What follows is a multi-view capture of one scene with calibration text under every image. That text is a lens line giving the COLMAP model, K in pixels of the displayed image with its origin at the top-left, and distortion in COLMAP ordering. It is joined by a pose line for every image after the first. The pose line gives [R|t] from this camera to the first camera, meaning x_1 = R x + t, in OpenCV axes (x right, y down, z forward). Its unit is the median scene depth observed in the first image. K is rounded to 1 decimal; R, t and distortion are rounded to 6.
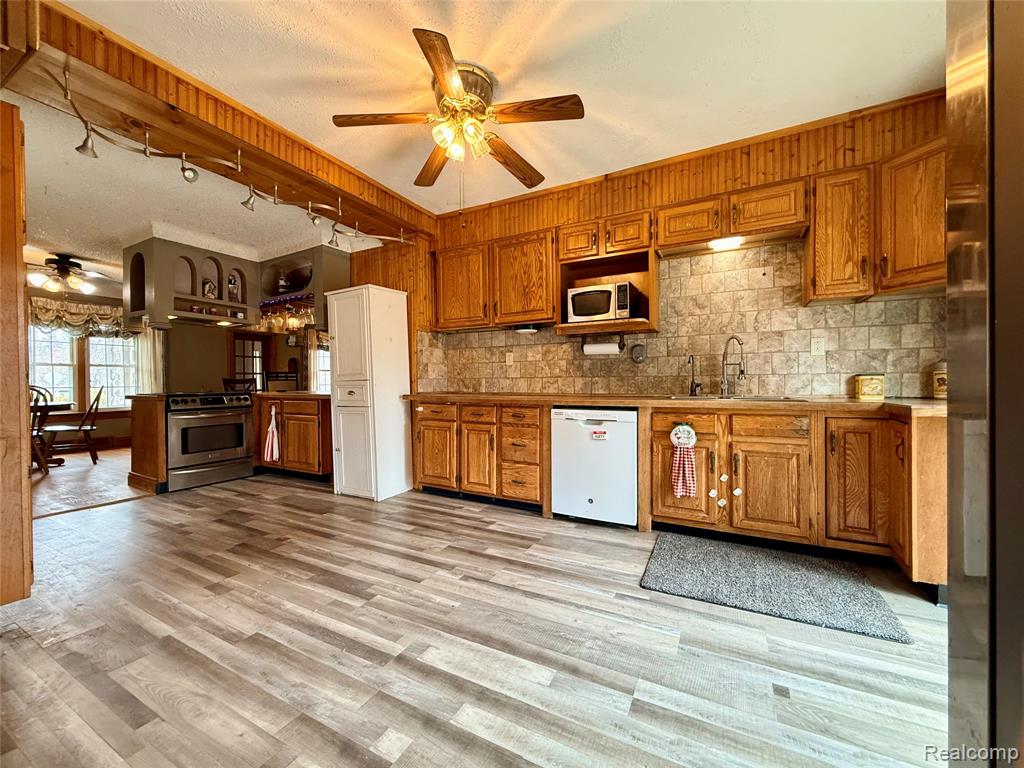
lens RADIAL K [[408.3, 0, 510.2], [0, 408.3, 383.4], [0, 0, 1]] dist [-0.000322, -0.000135]
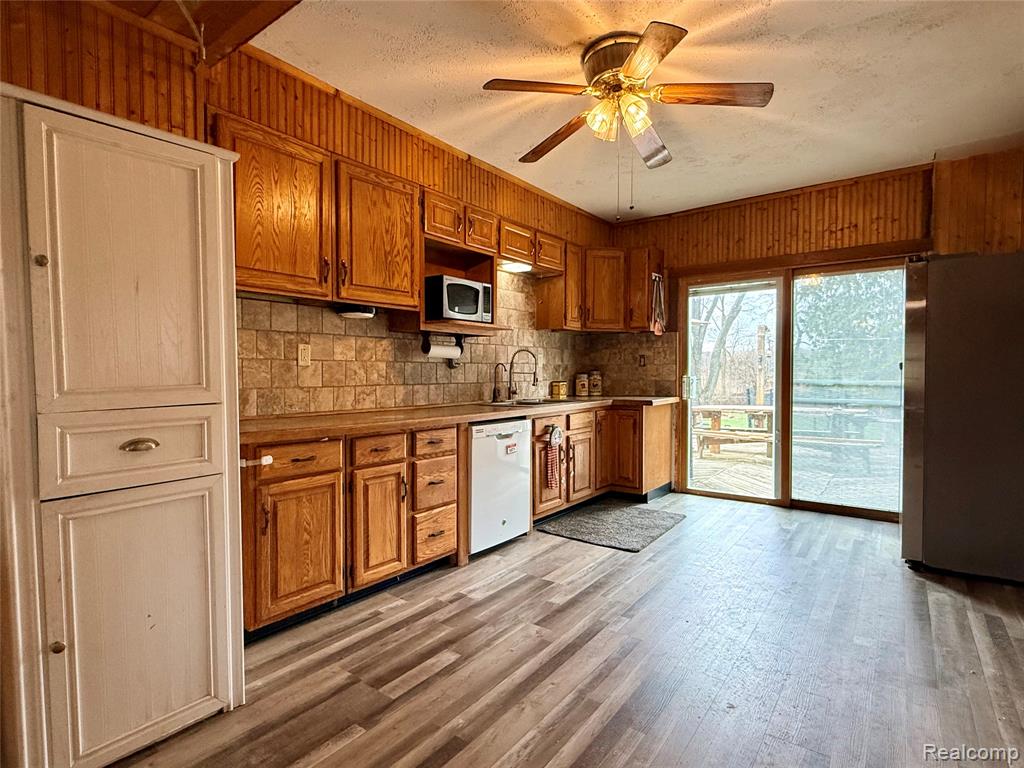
lens RADIAL K [[531.6, 0, 512.0], [0, 531.6, 384.0], [0, 0, 1]] dist [-0.003235, -0.000189]
pose [[0.147468, -0.015151, 0.988951, -0.870170], [0.007041, 0.999873, 0.014268, -0.033269], [-0.989042, 0.004859, 0.147556, 0.724831]]
